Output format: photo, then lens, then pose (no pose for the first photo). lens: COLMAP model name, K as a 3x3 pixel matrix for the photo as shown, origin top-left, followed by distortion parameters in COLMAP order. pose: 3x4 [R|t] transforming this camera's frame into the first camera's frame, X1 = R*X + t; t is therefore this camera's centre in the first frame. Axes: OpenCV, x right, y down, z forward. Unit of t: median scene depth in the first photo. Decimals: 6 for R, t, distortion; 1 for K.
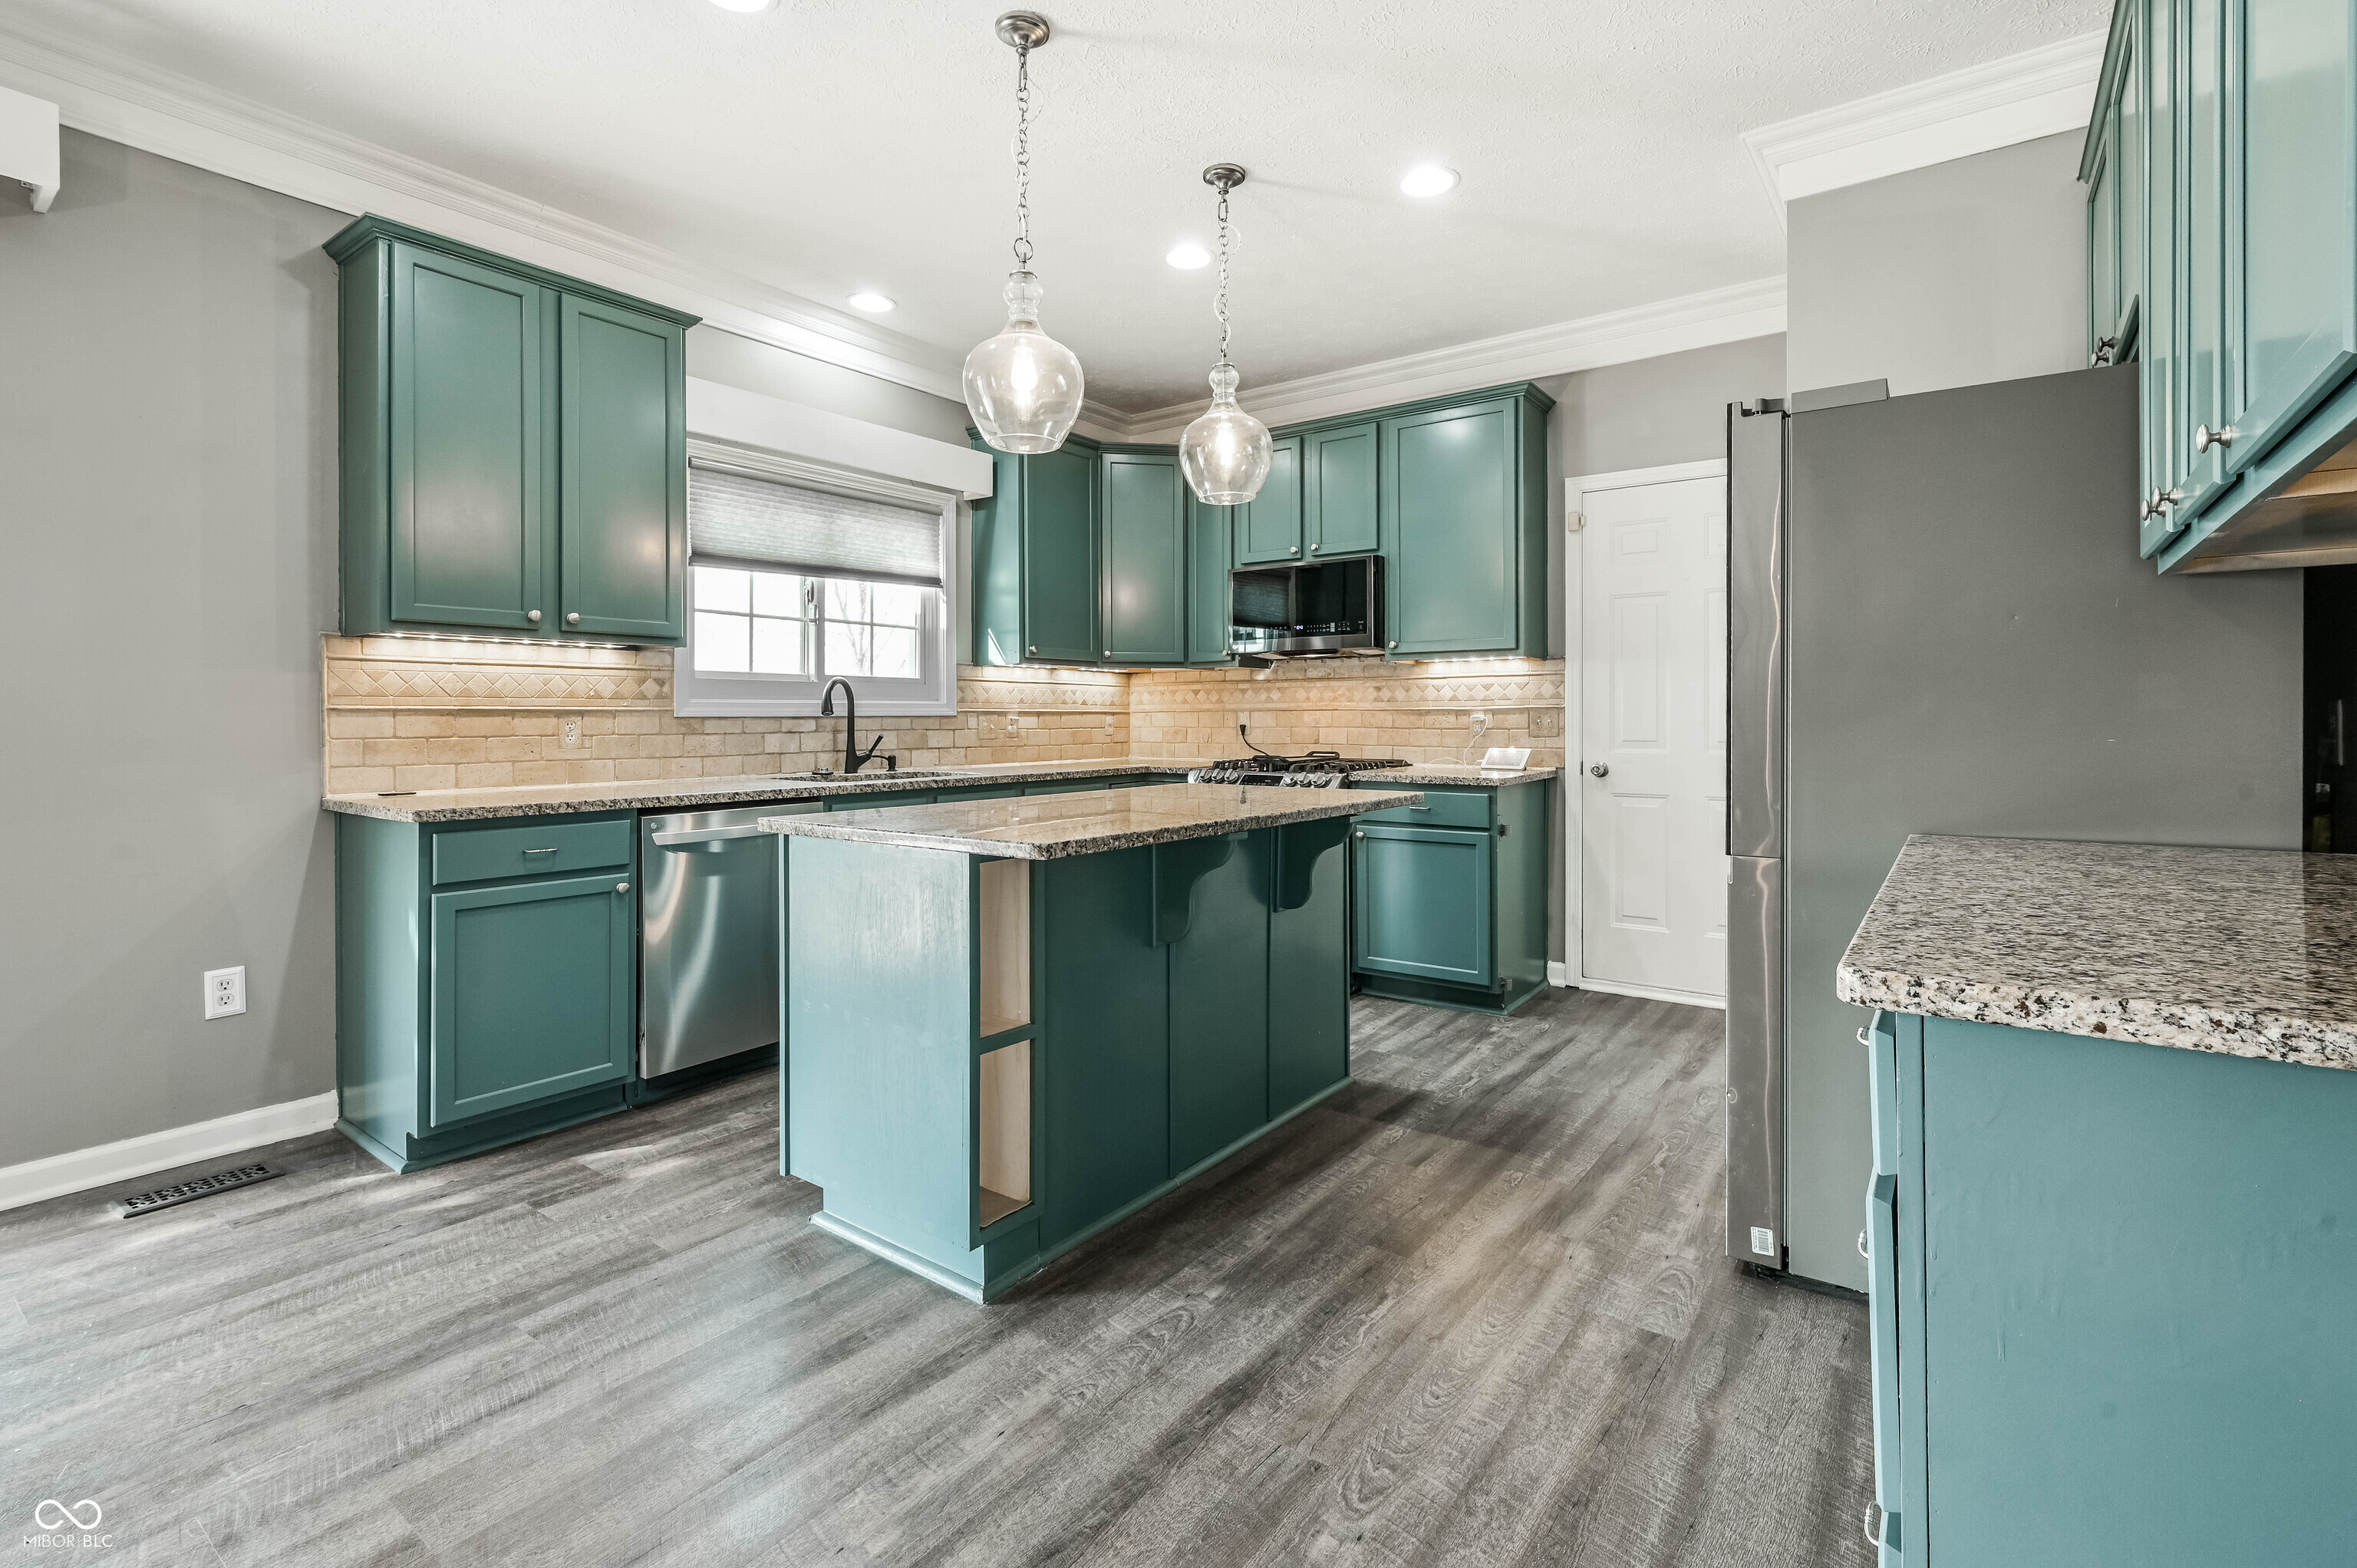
lens RADIAL K [[1060.8, 0, 1201.7], [0, 1060.8, 718.9], [0, 0, 1]] dist [-0.001102, 0.000623]
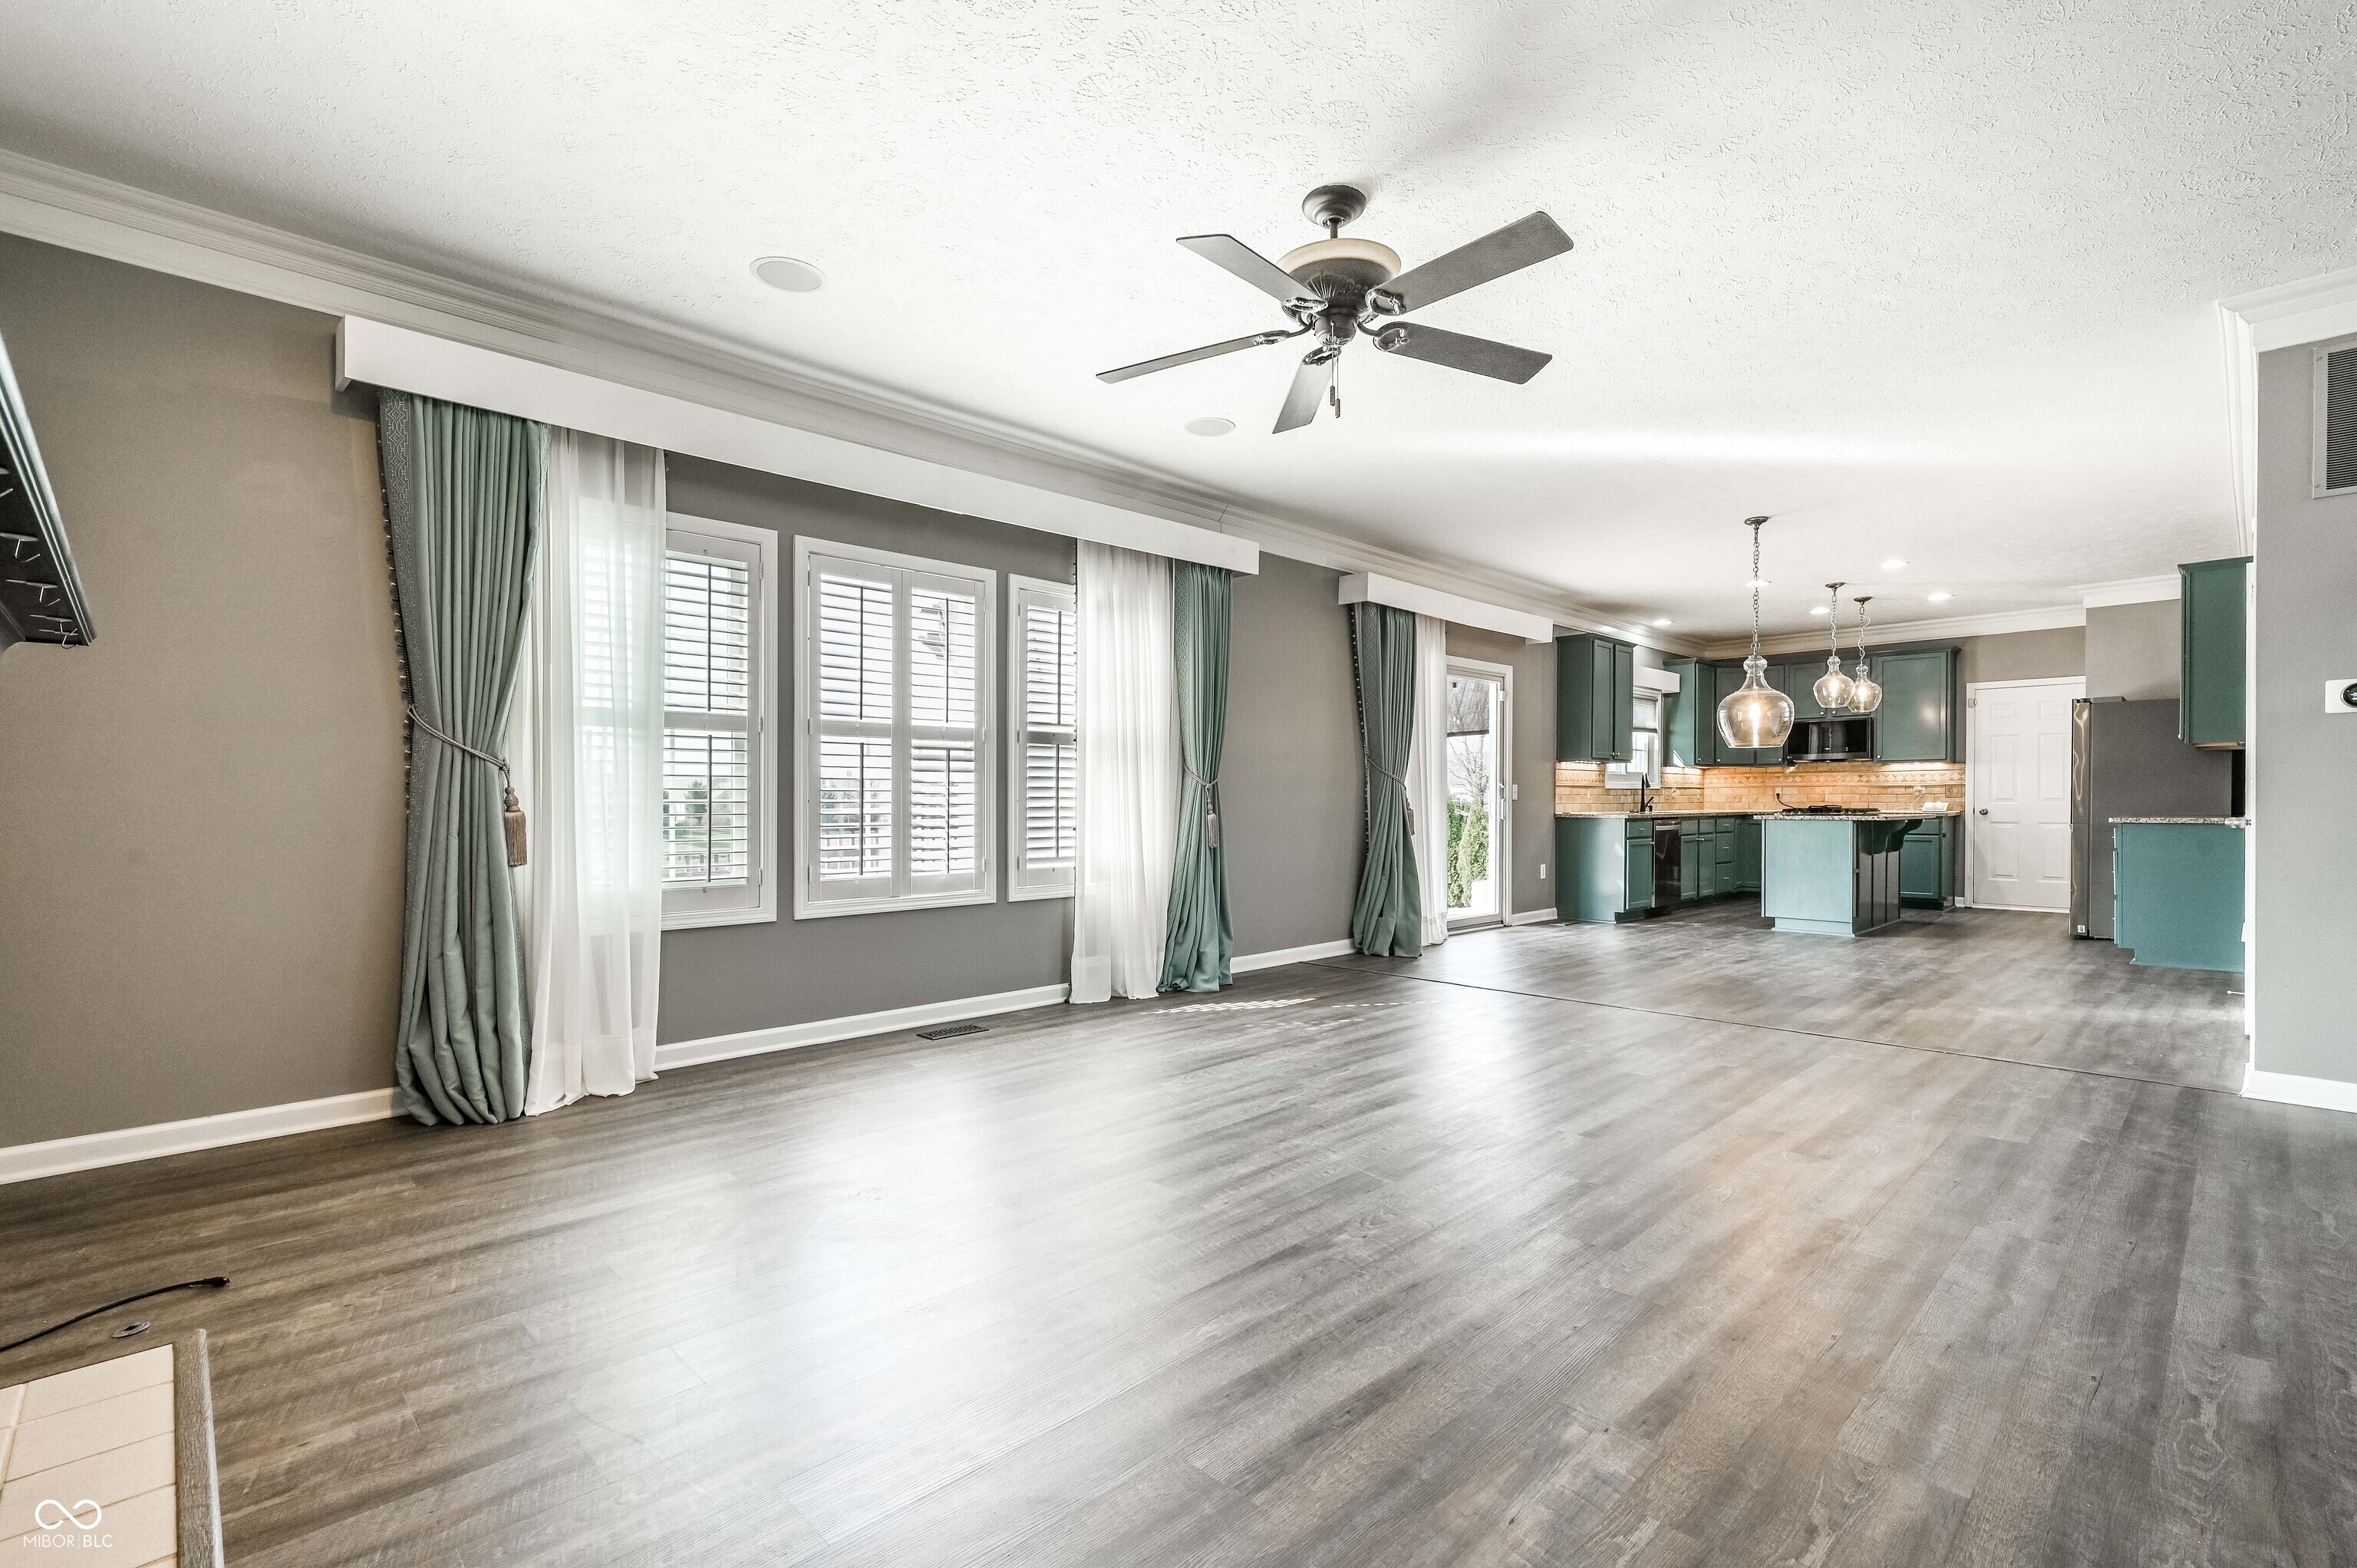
lens RADIAL K [[1060.8, 0, 1201.5], [0, 1060.8, 811.7], [0, 0, 1]] dist [-0.001102, 0.000623]
pose [[0.987474, 0.001470, -0.157773, -0.904833], [-0.000059, 0.999960, 0.008952, 0.027552], [0.157779, -0.008831, 0.987435, -1.483479]]
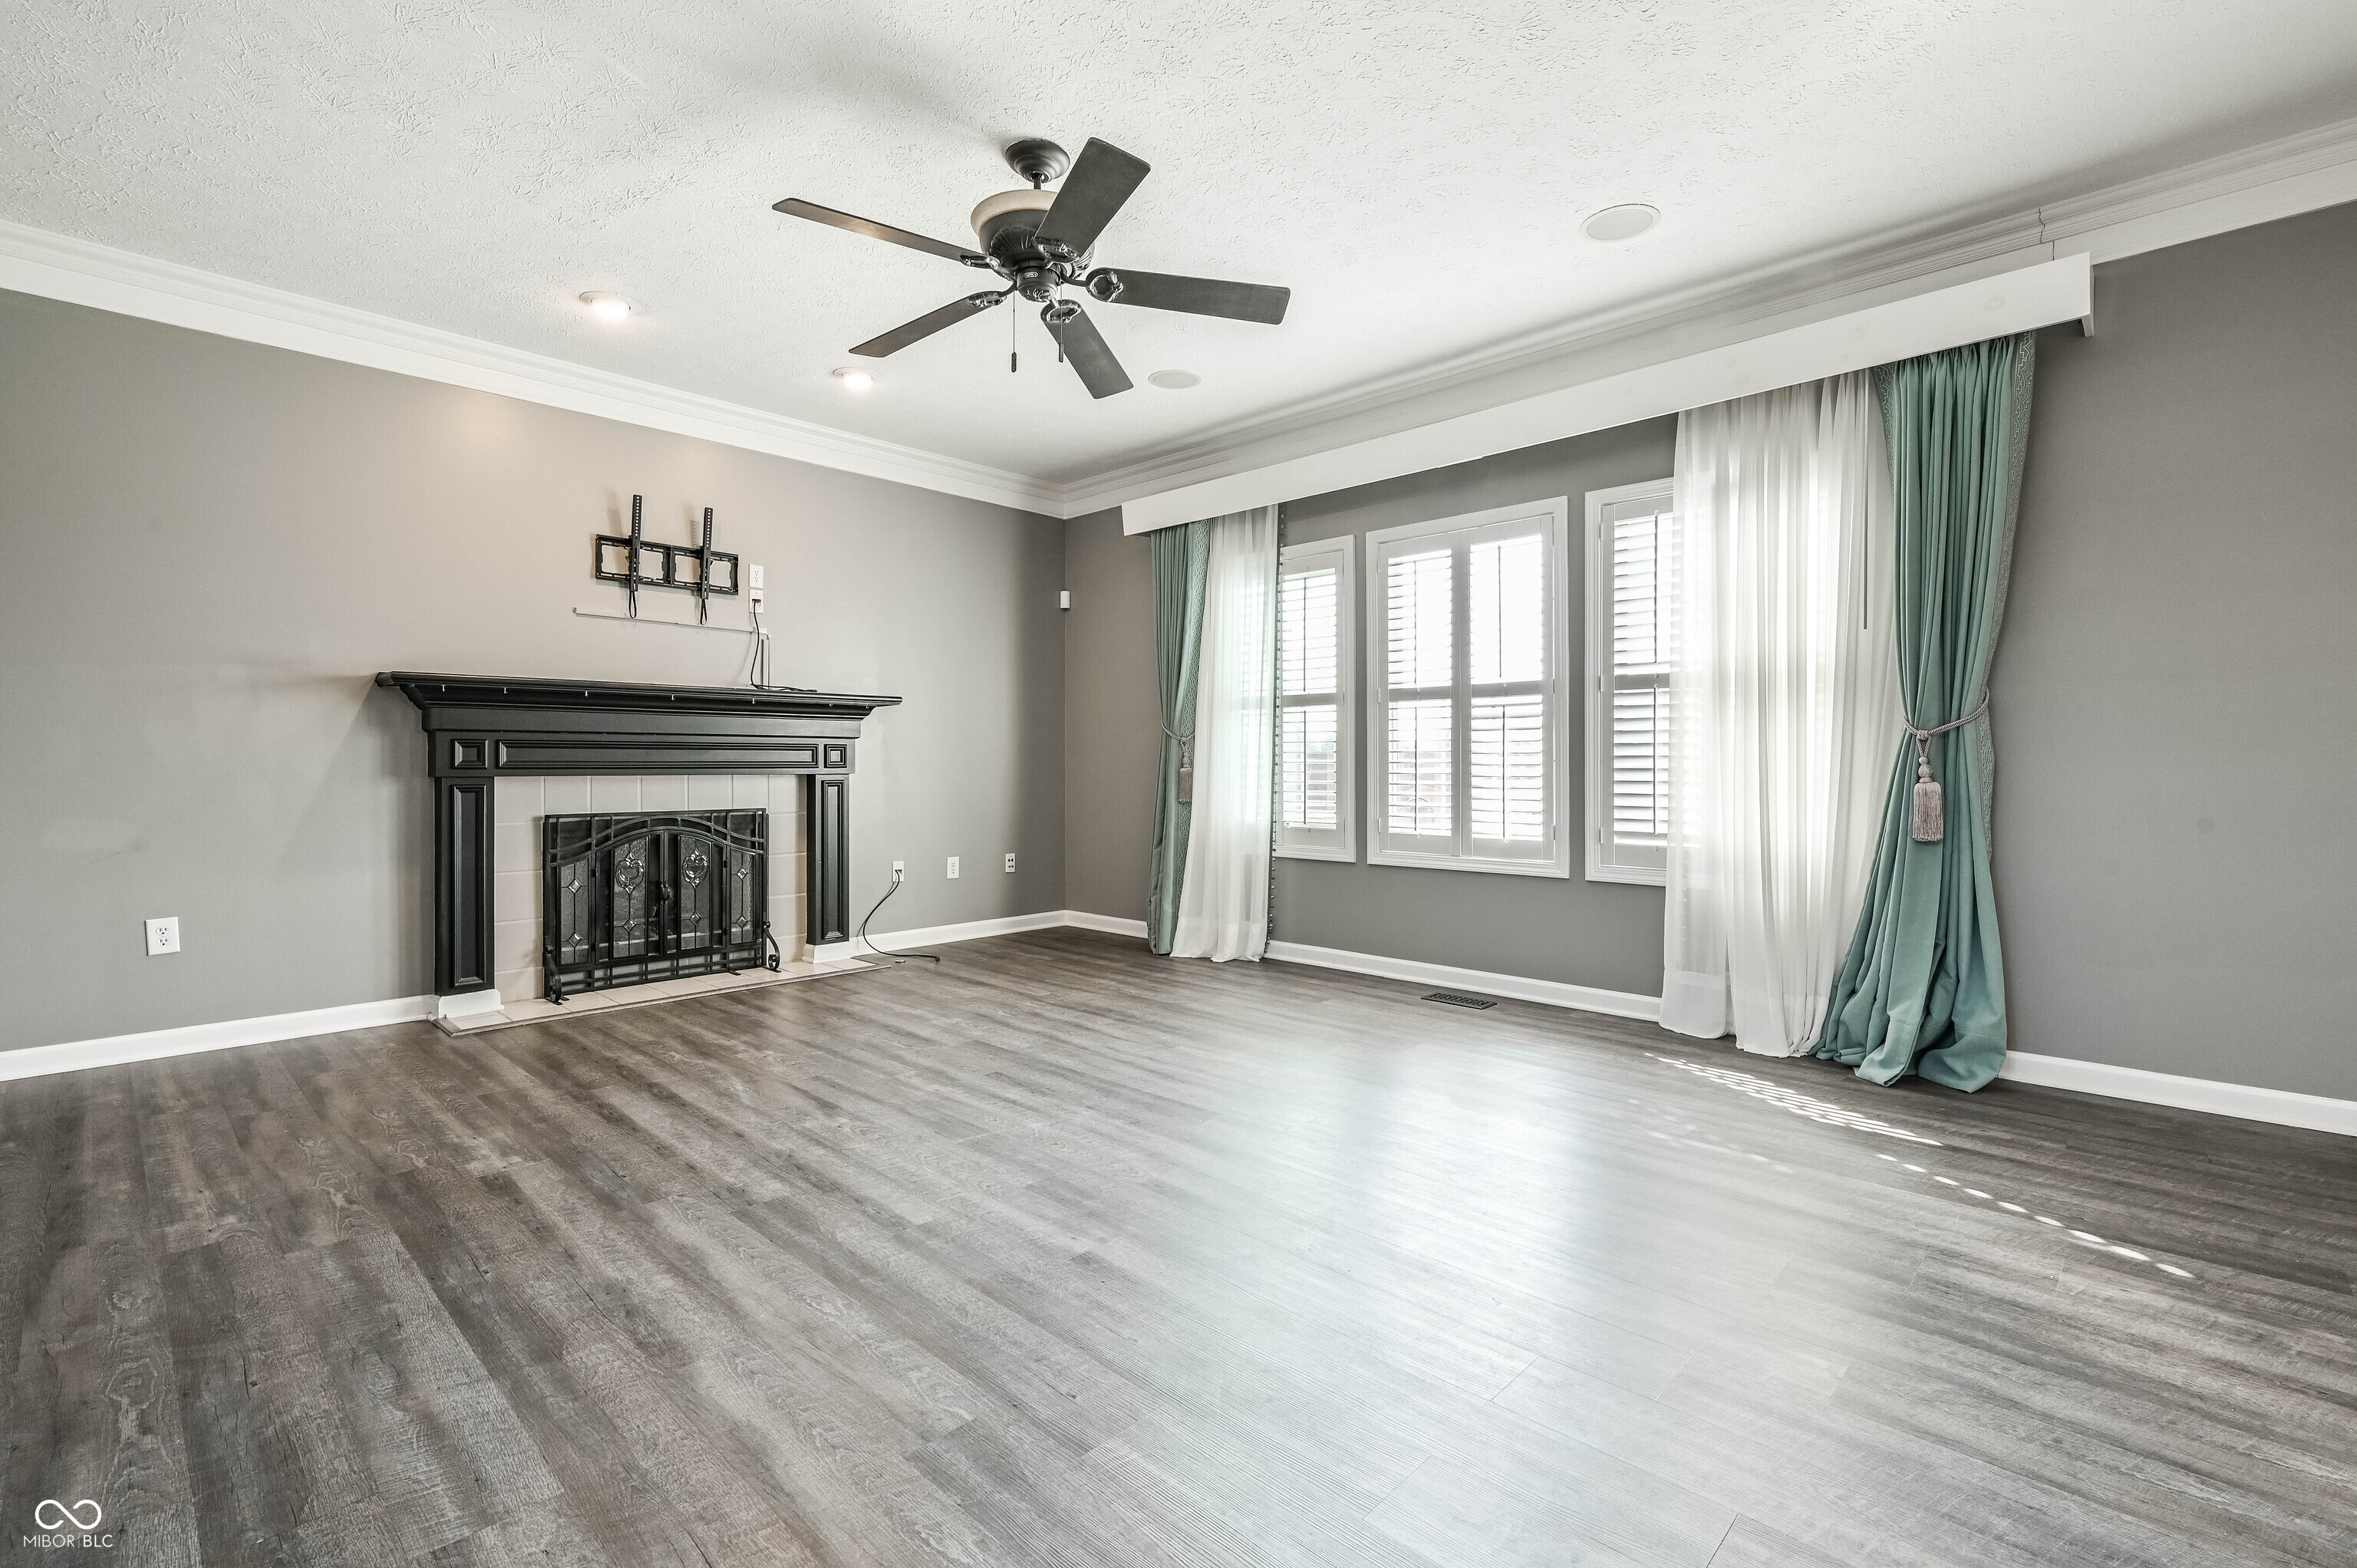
lens RADIAL K [[1060.8, 0, 1184.6], [0, 1060.8, 766.7], [0, 0, 1]] dist [-0.001102, 0.000623]
pose [[-0.143883, 0.006341, -0.989574, -0.275455], [0.001528, 0.999980, 0.006186, 0.024787], [0.989594, -0.000622, -0.143890, -0.605296]]
